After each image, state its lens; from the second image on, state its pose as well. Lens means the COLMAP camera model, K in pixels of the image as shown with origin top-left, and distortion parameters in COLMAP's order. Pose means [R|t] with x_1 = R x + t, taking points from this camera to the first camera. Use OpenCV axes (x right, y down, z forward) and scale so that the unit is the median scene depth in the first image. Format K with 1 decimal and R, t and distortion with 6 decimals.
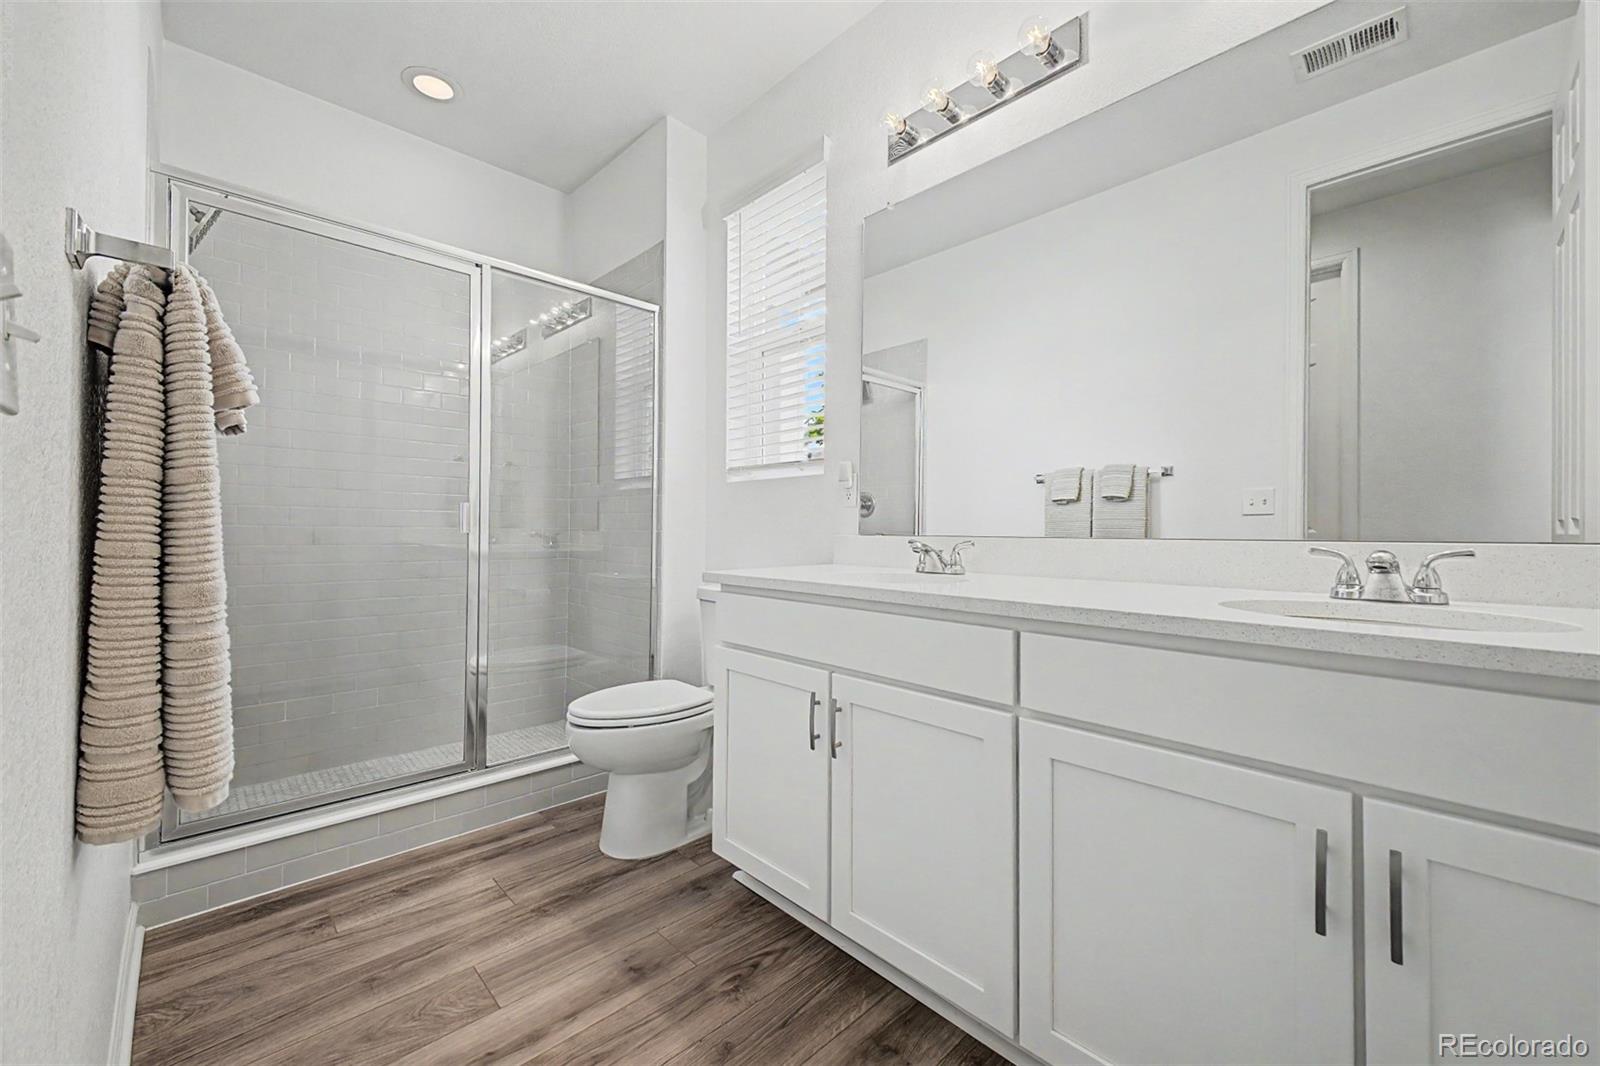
lens RADIAL K [[630.1, 0, 794.0], [0, 630.1, 533.9], [0, 0, 1]] dist [0.013051, -0.003258]
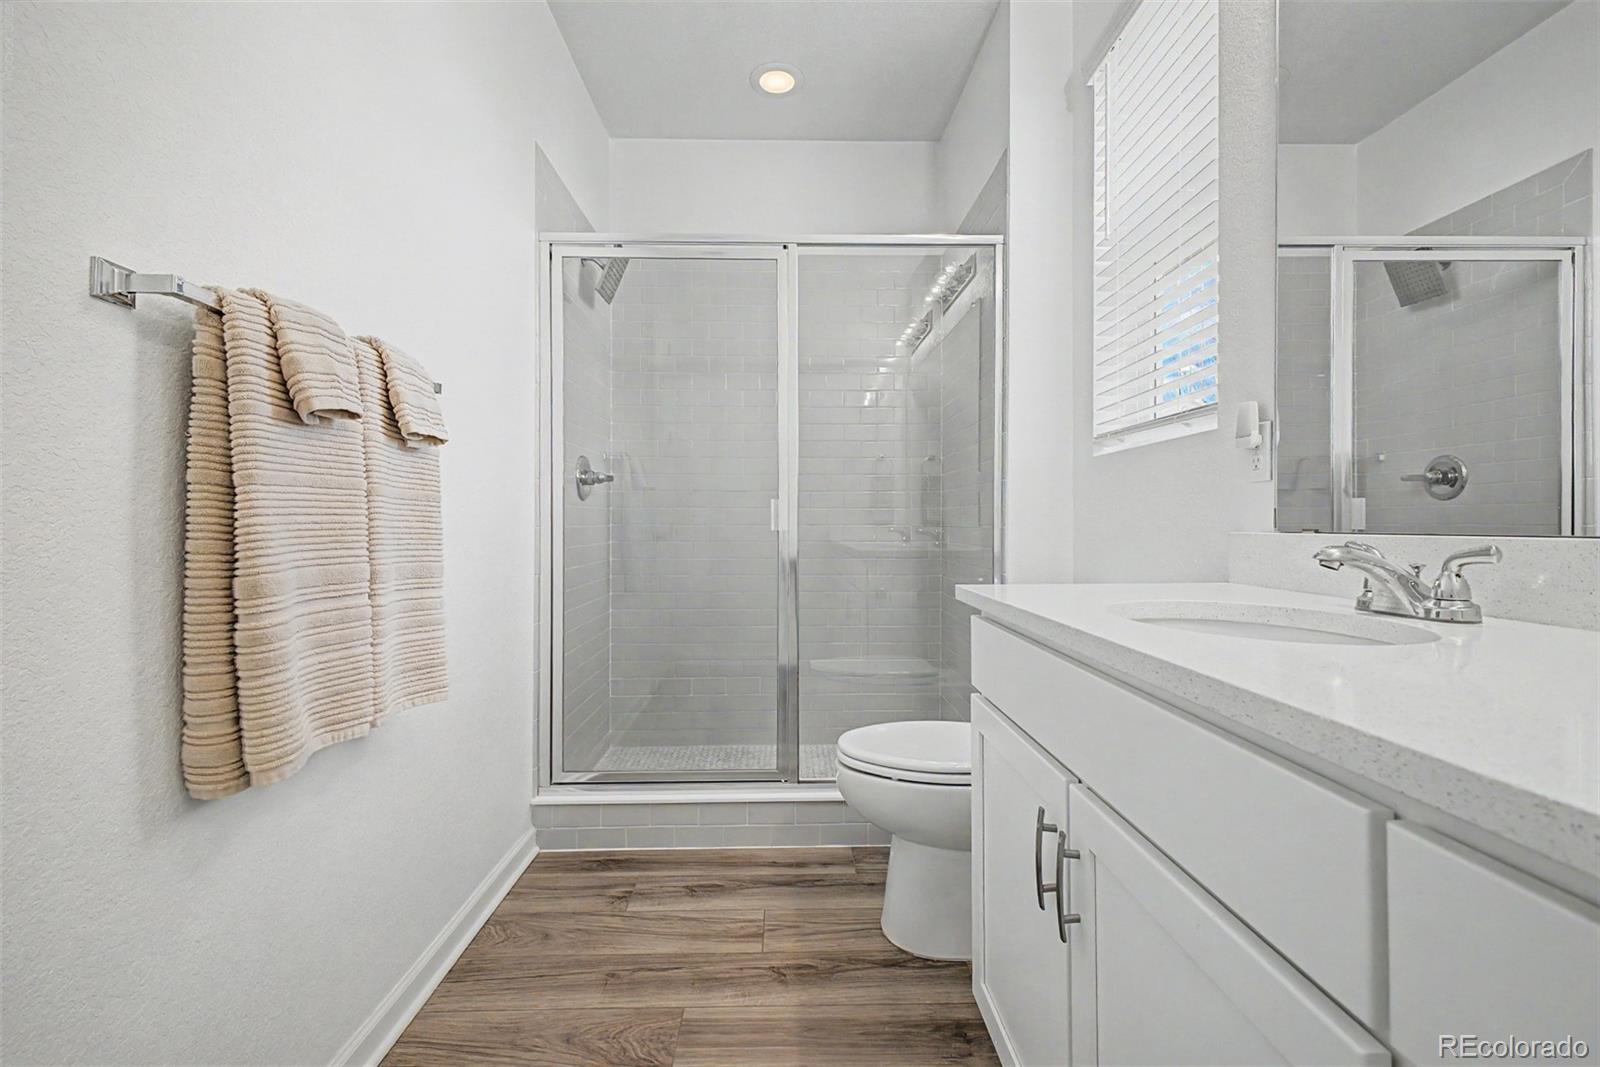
lens RADIAL K [[674.3, 0, 812.3], [0, 674.3, 526.7], [0, 0, 1]] dist [0.011219, -0.001650]
pose [[0.740527, -0.007782, -0.671981, 0.226015], [0.004141, 0.999967, -0.007018, 0.000665], [0.672014, 0.002415, 0.740535, 0.318081]]
